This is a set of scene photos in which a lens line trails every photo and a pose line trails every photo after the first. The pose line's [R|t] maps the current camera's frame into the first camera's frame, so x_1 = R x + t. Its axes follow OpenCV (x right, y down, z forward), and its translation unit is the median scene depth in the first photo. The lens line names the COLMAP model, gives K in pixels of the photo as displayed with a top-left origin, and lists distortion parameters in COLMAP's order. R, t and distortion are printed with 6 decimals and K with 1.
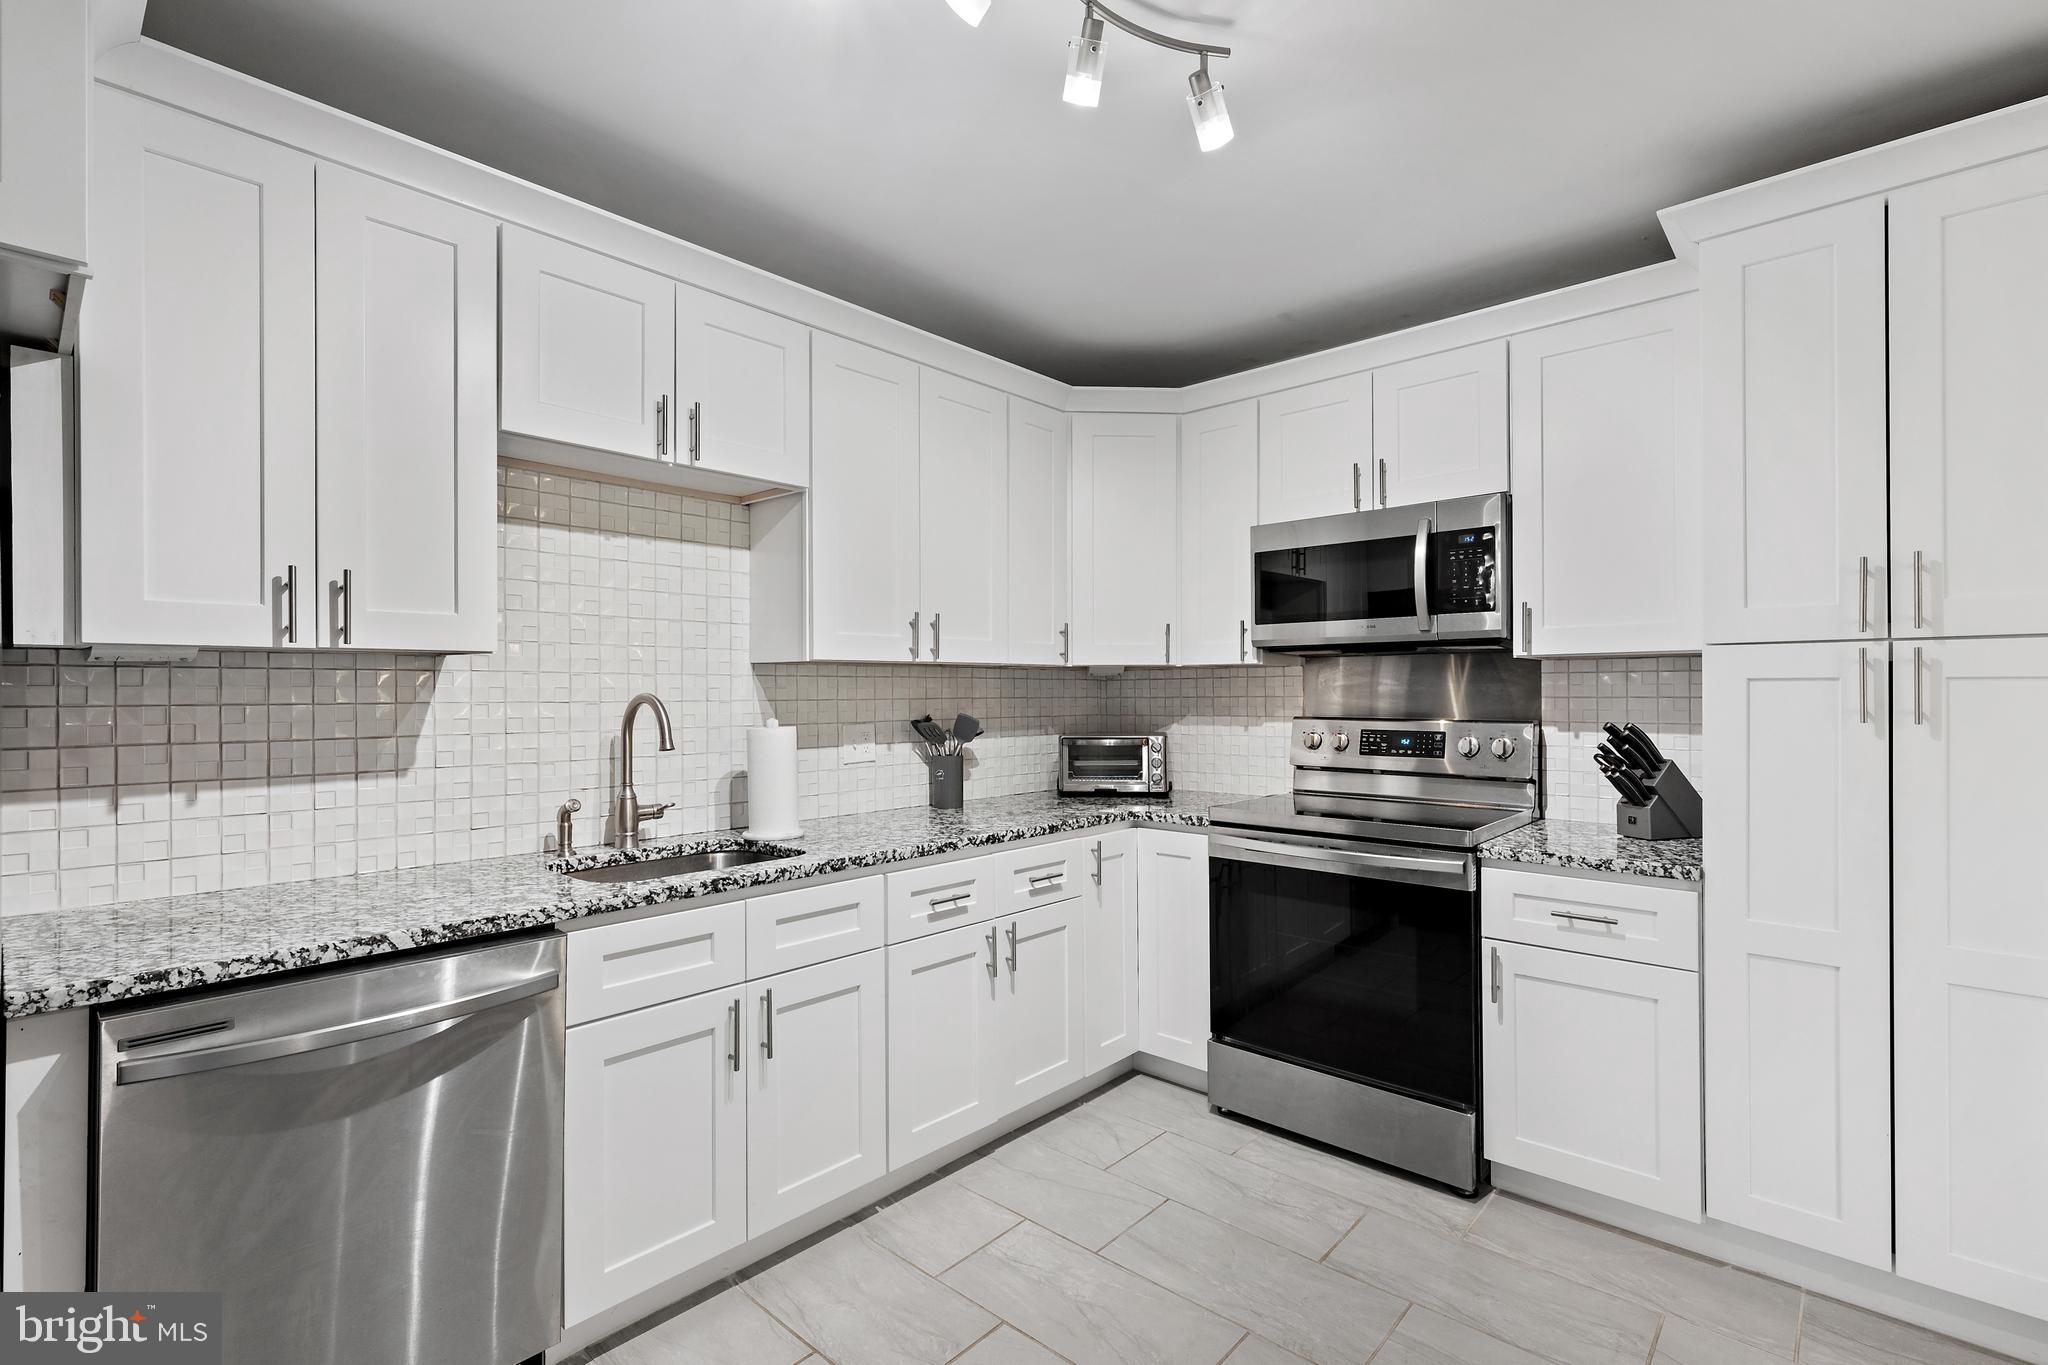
lens RADIAL K [[926.6, 0, 1030.2], [0, 926.6, 690.5], [0, 0, 1]] dist [0.005520, -0.001309]
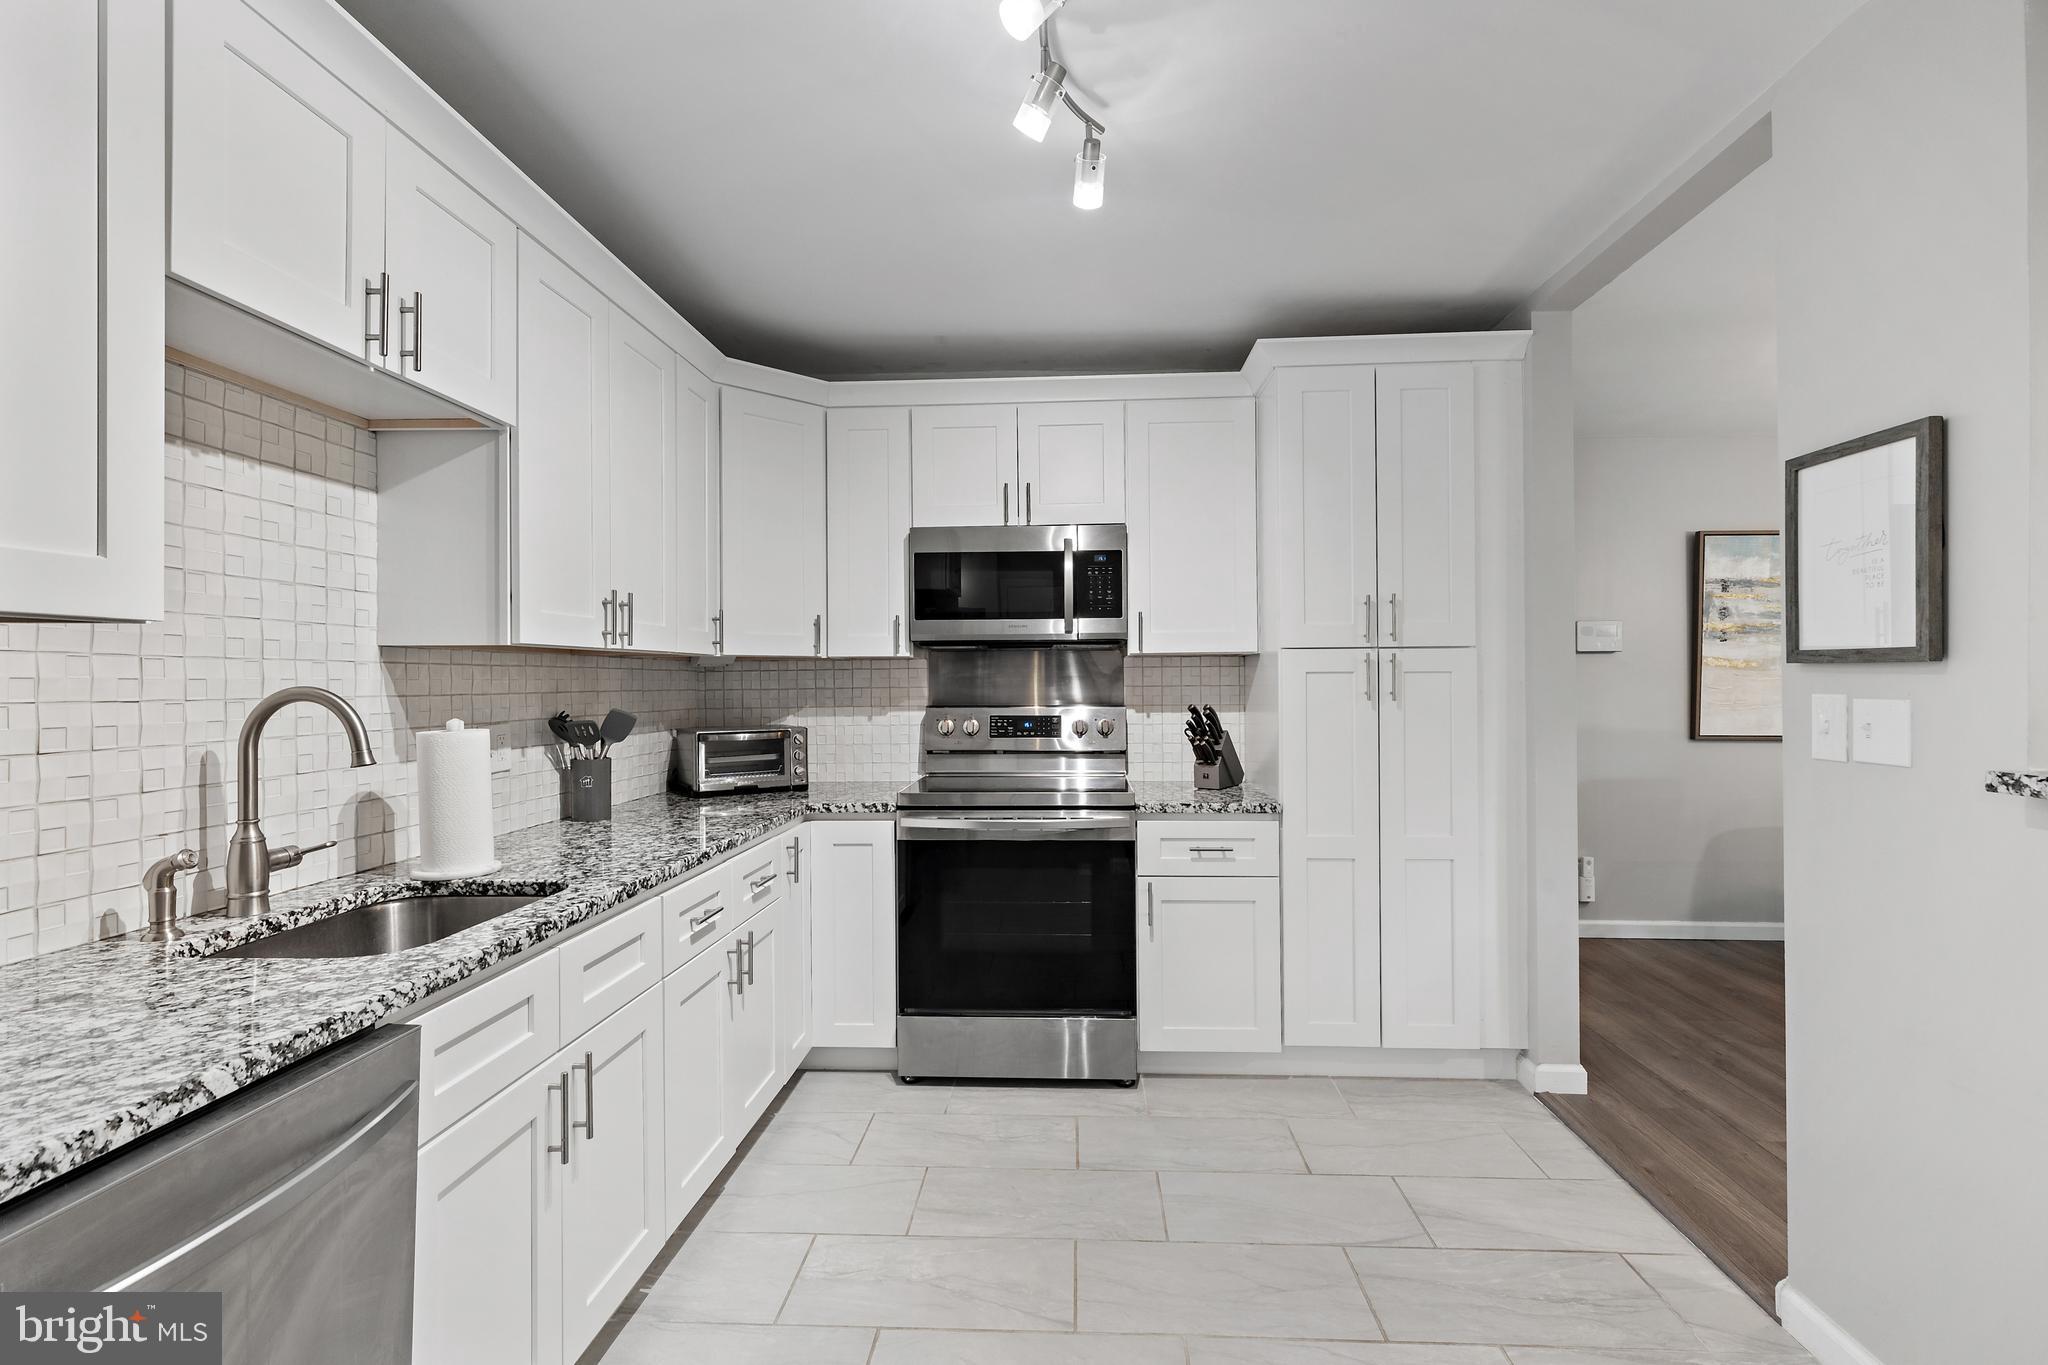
lens RADIAL K [[926.6, 0, 1031.4], [0, 926.6, 679.9], [0, 0, 1]] dist [0.005520, -0.001309]
pose [[0.778931, -0.001396, 0.627108, -0.437091], [0.003256, 0.999993, -0.001819, 0.000838], [-0.627101, 0.003459, 0.778931, 0.116070]]
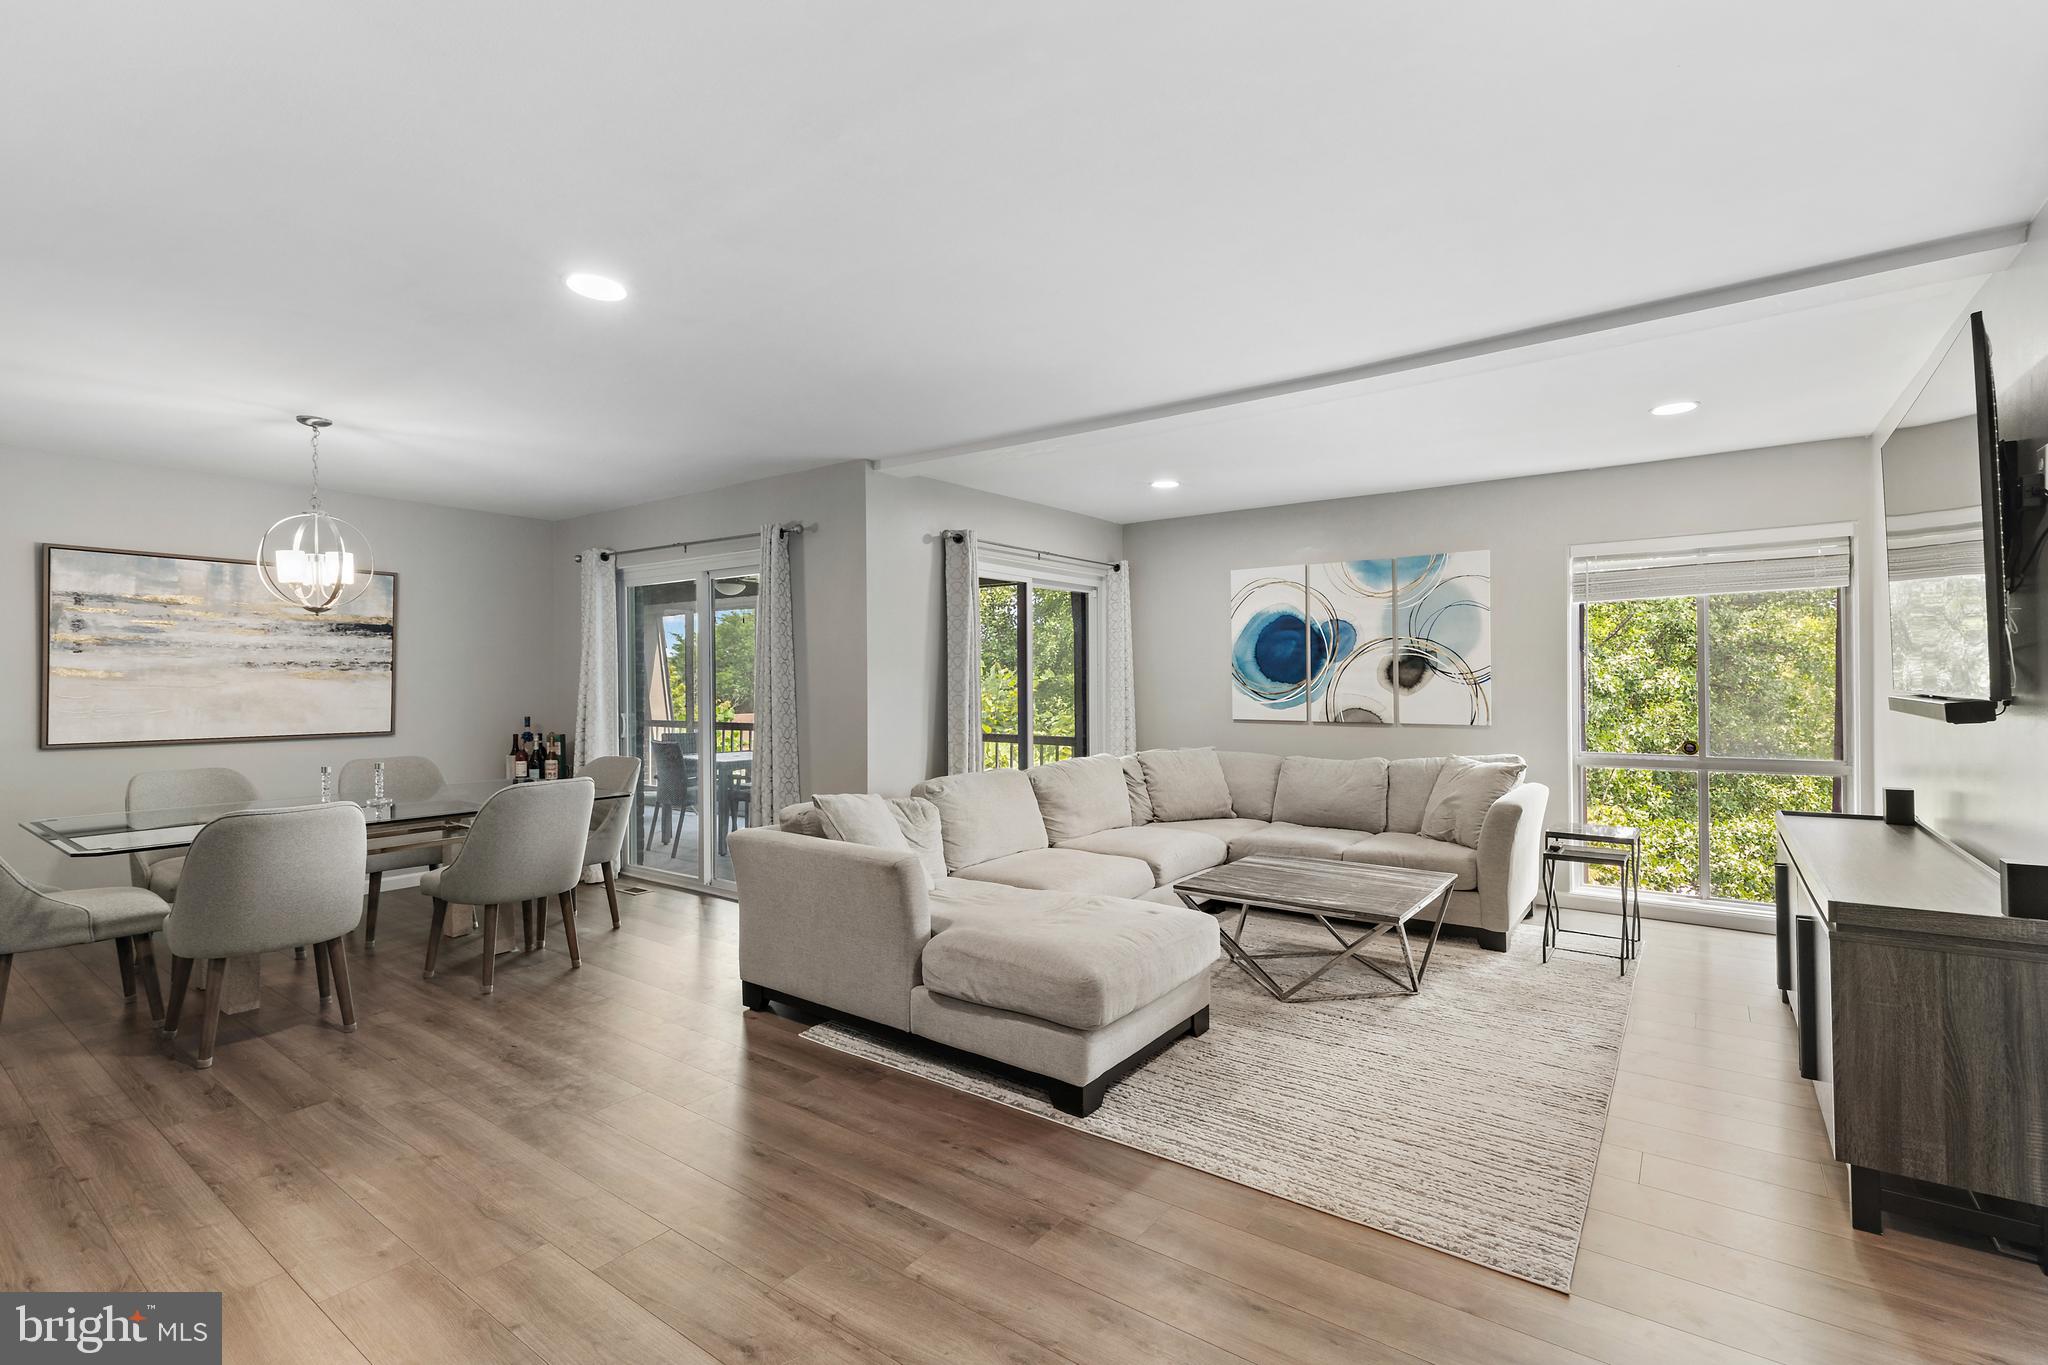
lens RADIAL K [[926.6, 0, 1025.5], [0, 926.6, 680.6], [0, 0, 1]] dist [0.005520, -0.001309]
pose [[-0.106794, 0.000733, 0.994281, -0.317411], [0.004857, 0.999988, -0.000215, -0.007149], [-0.994269, 0.004806, -0.106796, -1.139003]]
